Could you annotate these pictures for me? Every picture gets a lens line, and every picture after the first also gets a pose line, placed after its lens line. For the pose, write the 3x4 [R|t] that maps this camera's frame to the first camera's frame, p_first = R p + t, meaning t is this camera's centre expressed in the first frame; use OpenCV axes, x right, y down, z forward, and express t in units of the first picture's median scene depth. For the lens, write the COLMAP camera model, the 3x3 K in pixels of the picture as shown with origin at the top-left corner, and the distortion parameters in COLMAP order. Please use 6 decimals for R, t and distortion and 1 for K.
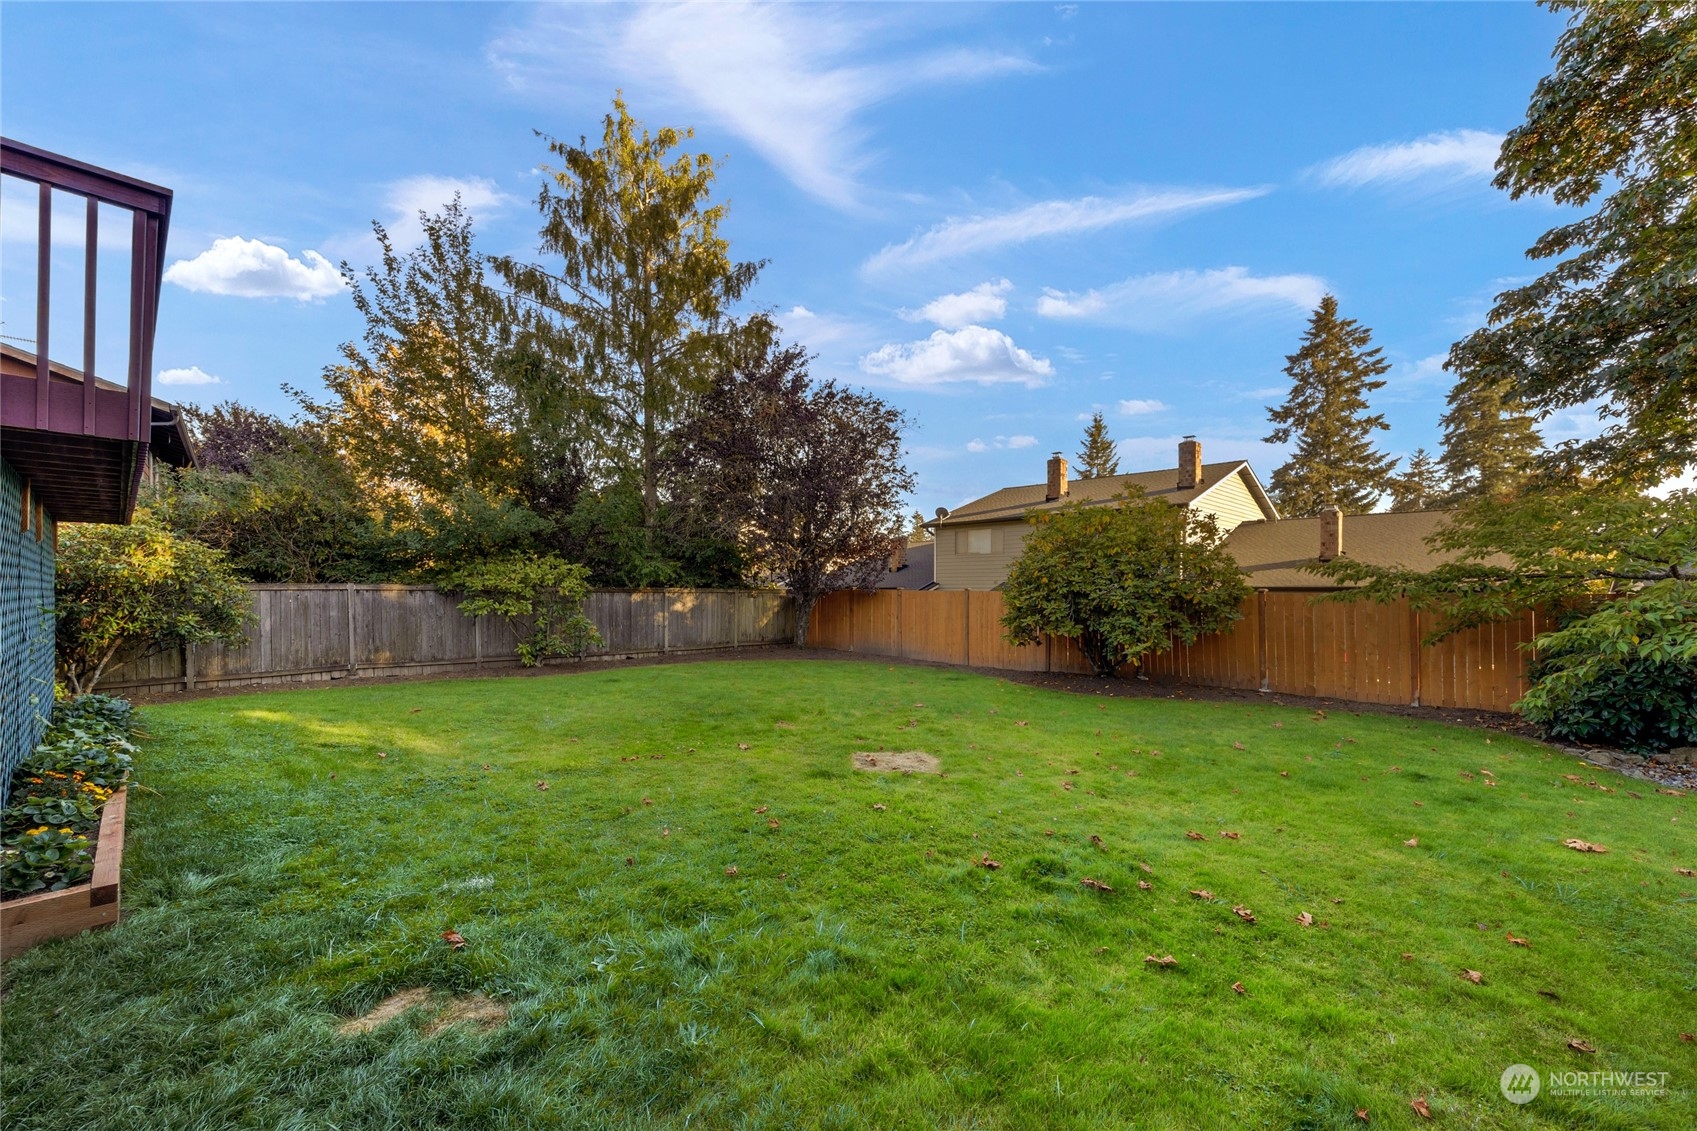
lens RADIAL K [[696.1, 0, 878.0], [0, 696.1, 563.4], [0, 0, 1]] dist [-0.002328, 0.000174]
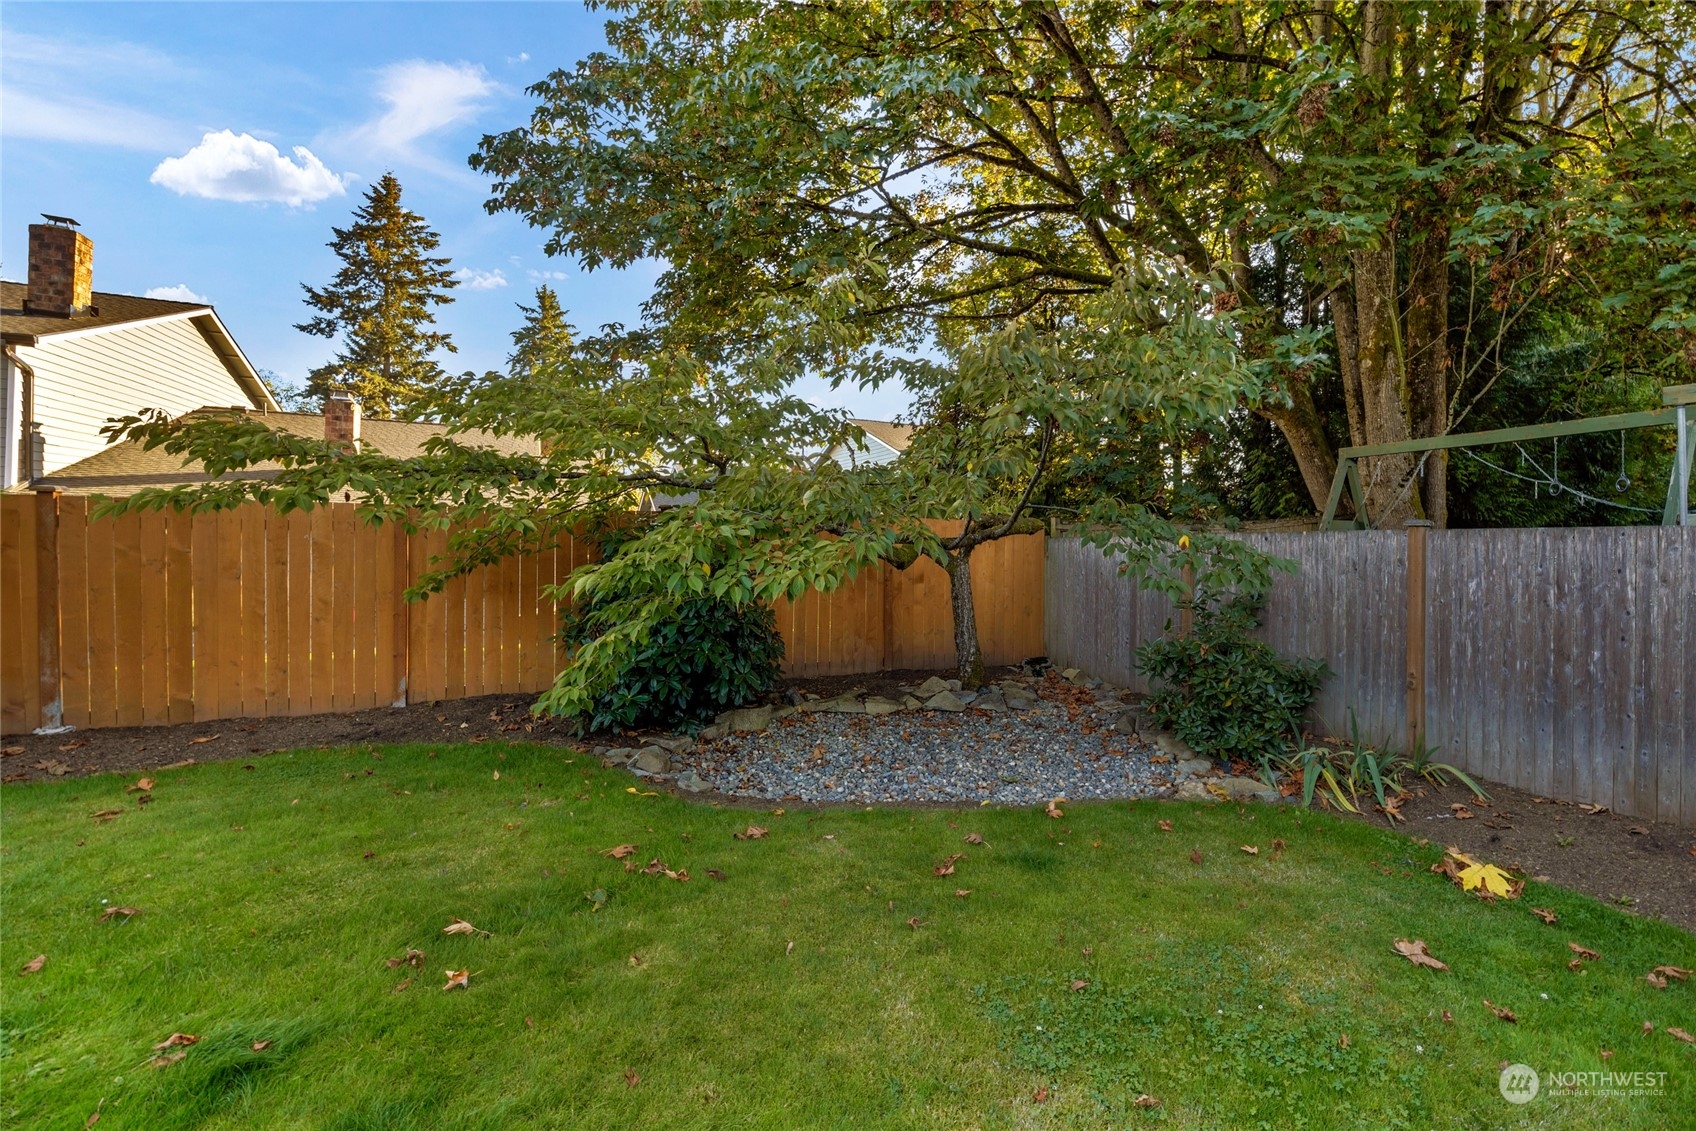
lens RADIAL K [[695.7, 0, 877.5], [0, 695.7, 563.4], [0, 0, 1]] dist [-0.002328, 0.000174]
pose [[0.398723, -0.031118, 0.916543, 0.110906], [-0.042497, 0.997724, 0.052361, 0.012055], [-0.916086, -0.059828, 0.396493, 0.115400]]
